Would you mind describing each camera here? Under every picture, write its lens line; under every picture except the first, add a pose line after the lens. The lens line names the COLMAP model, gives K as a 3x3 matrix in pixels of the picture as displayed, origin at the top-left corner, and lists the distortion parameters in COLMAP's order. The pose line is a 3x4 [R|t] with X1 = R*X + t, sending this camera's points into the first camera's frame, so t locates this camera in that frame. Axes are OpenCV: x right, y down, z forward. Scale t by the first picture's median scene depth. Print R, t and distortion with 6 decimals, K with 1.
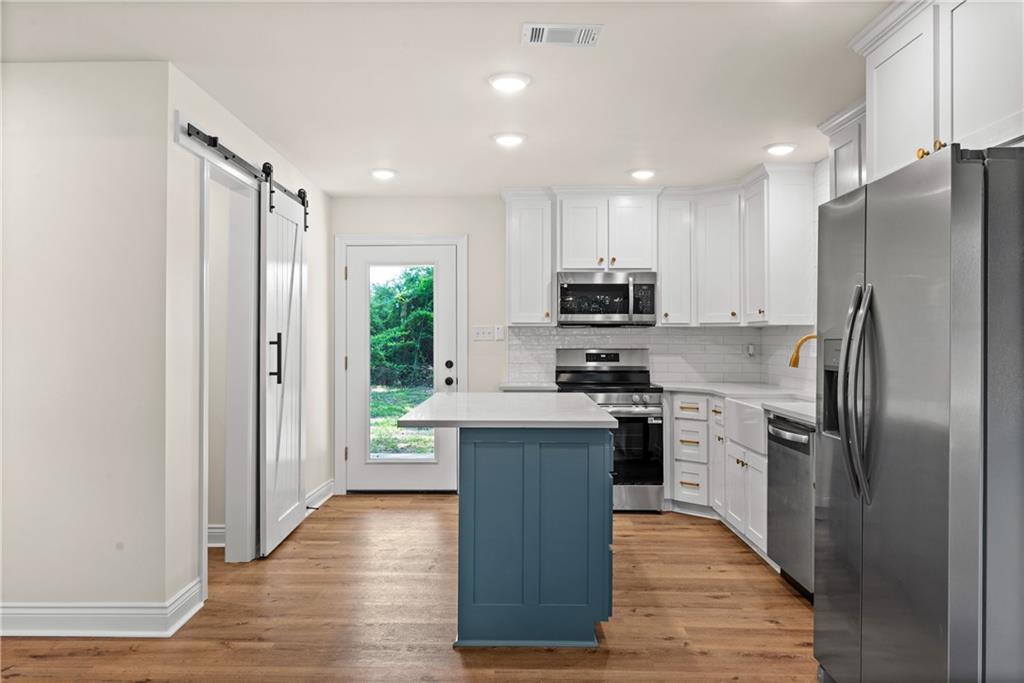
lens RADIAL K [[776.4, 0, 510.3], [0, 776.4, 326.9], [0, 0, 1]] dist [0.004214, 0.000895]
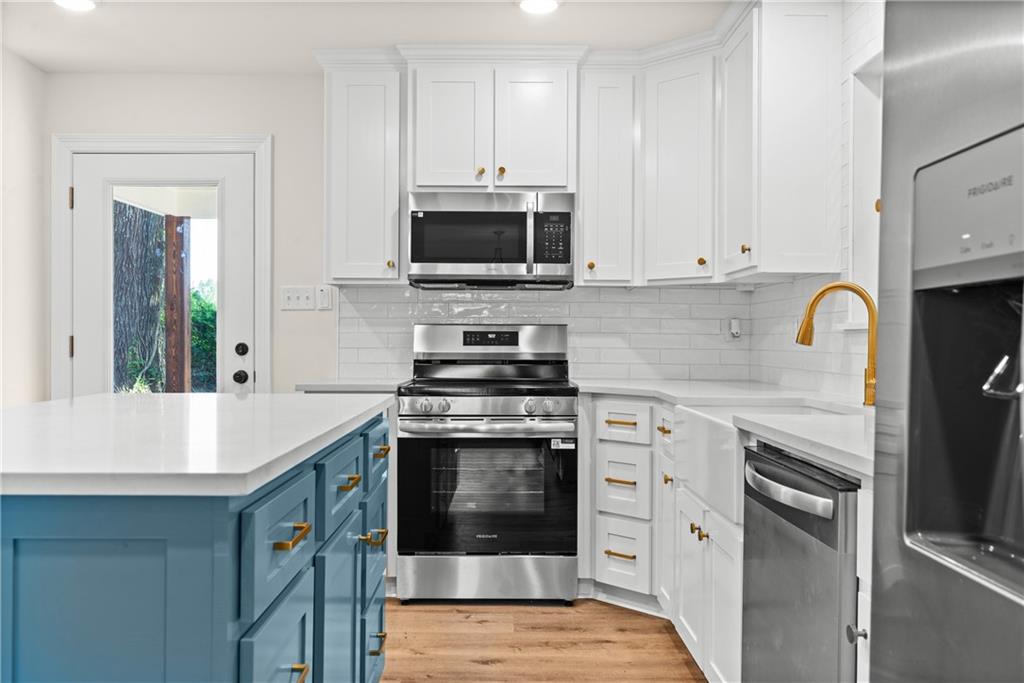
lens RADIAL K [[847.9, 0, 512.0], [0, 847.9, 341.5], [0, 0, 1]] dist [0.000841, 0.007436]
pose [[0.999870, 0.005035, 0.015296, 0.136110], [-0.005265, 0.999873, 0.015047, 0.034594], [-0.015218, -0.015126, 0.999770, 0.366805]]
